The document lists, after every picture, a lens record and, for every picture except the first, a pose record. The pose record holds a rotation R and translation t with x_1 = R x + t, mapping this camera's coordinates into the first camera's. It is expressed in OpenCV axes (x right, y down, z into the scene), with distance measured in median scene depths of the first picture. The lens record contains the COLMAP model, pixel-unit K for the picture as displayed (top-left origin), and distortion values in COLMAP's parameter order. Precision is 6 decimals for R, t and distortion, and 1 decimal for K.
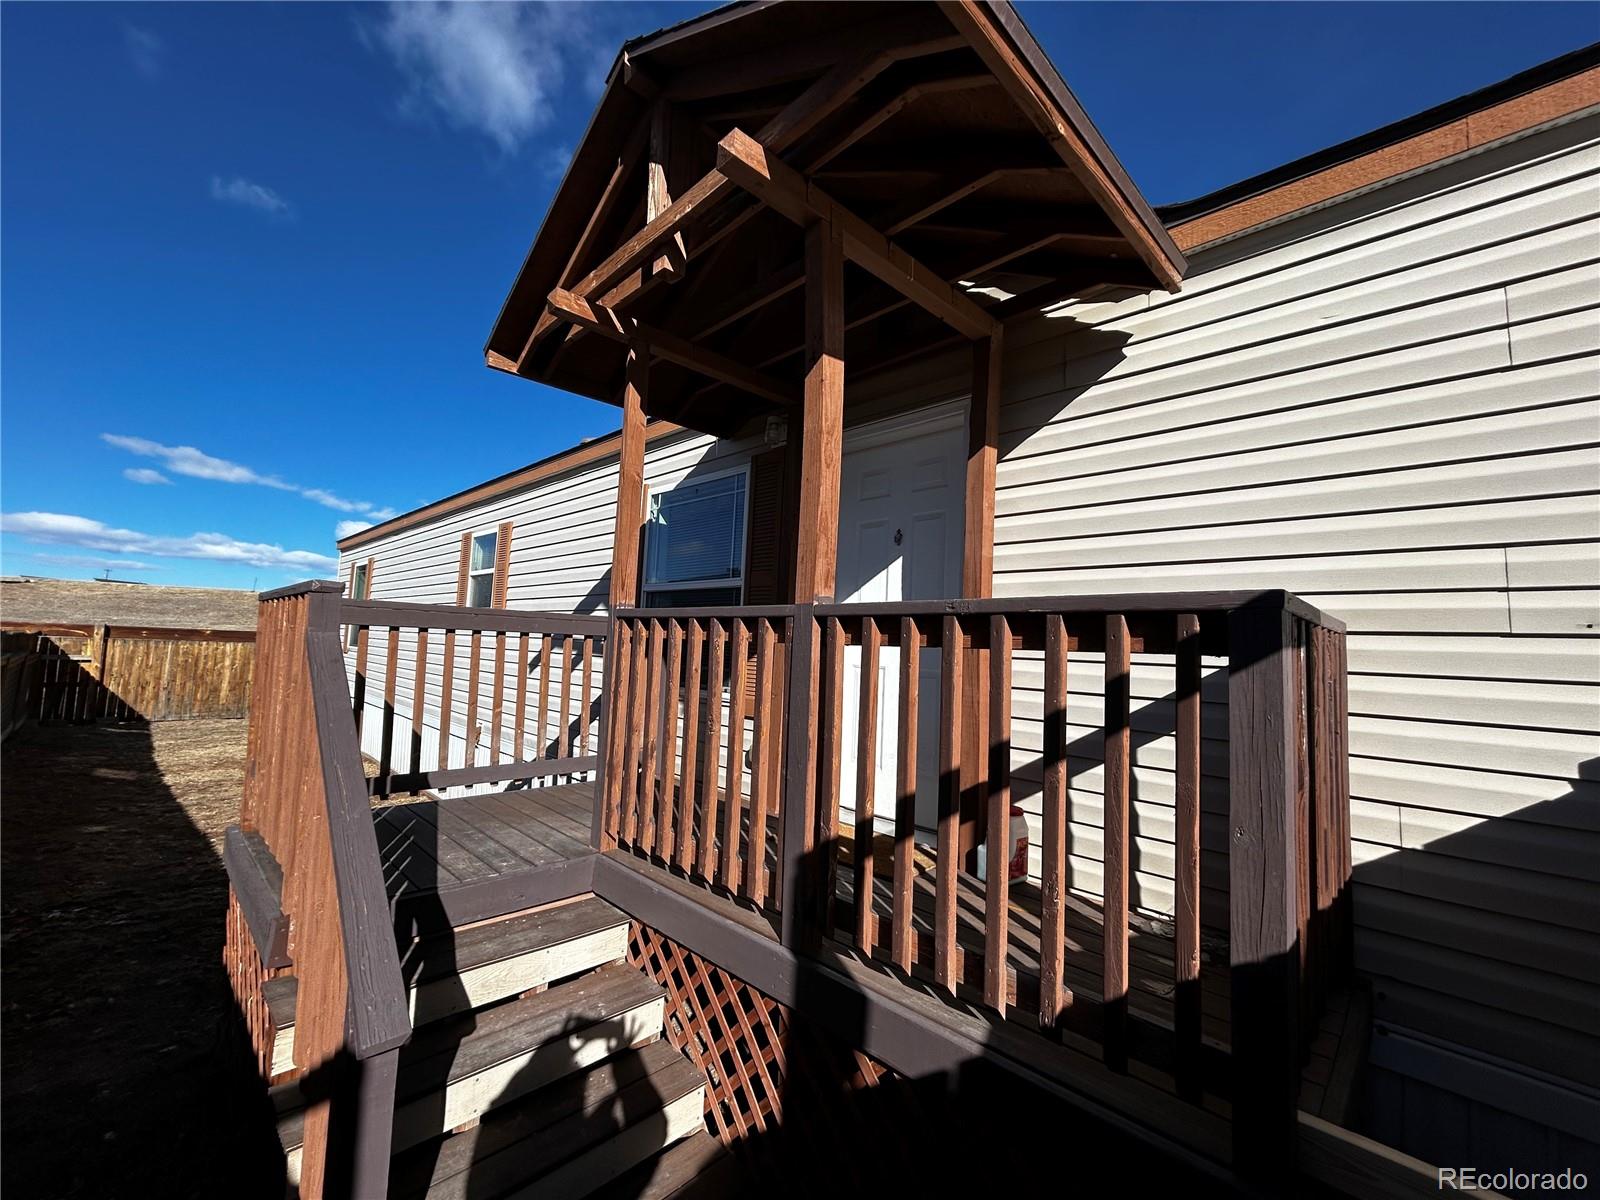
lens RADIAL K [[639.7, 0, 800.0], [0, 639.7, 600.0], [0, 0, 1]] dist [-0.025272, 0.000082]
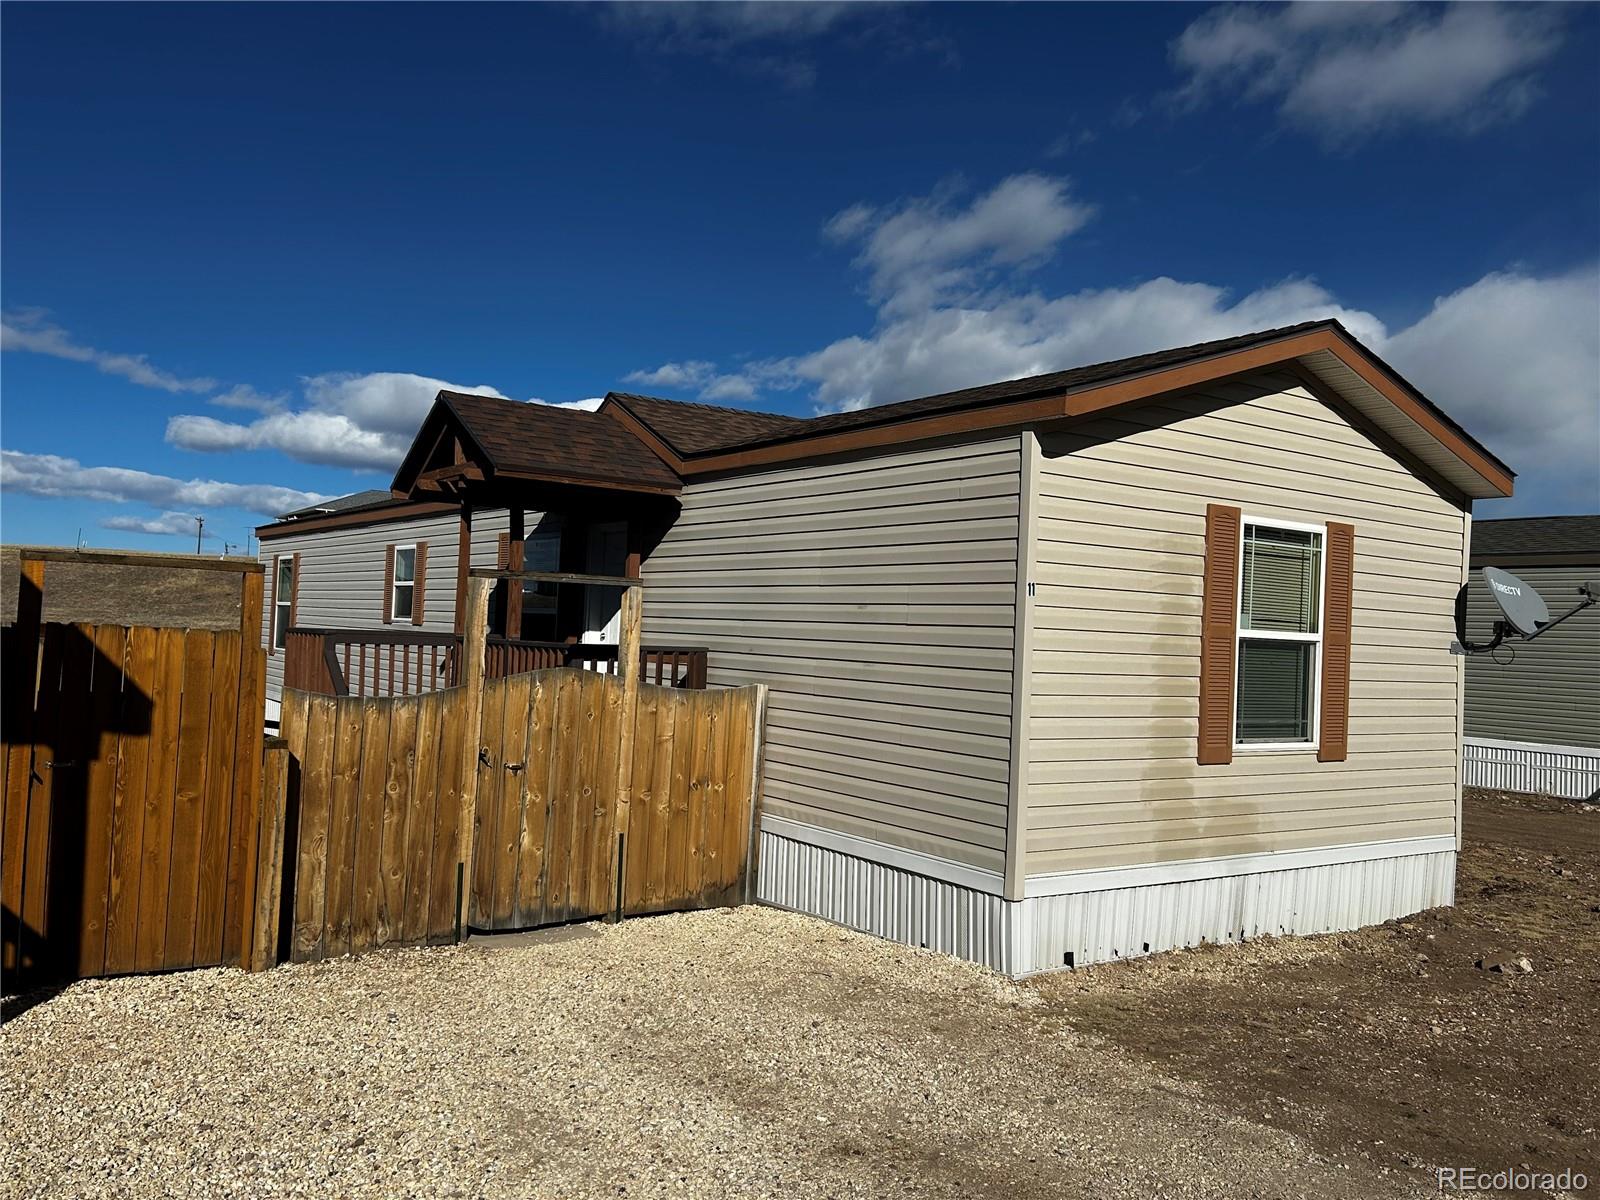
lens RADIAL K [[1306.9, 0, 800.0], [0, 1306.9, 600.0], [0, 0, 1]] dist [-0.087419, 0.001238]
pose [[0.986461, -0.005452, -0.163905, 0.575830], [0.013893, 0.998632, 0.050402, -0.115952], [0.163406, -0.051997, 0.985188, -1.163739]]
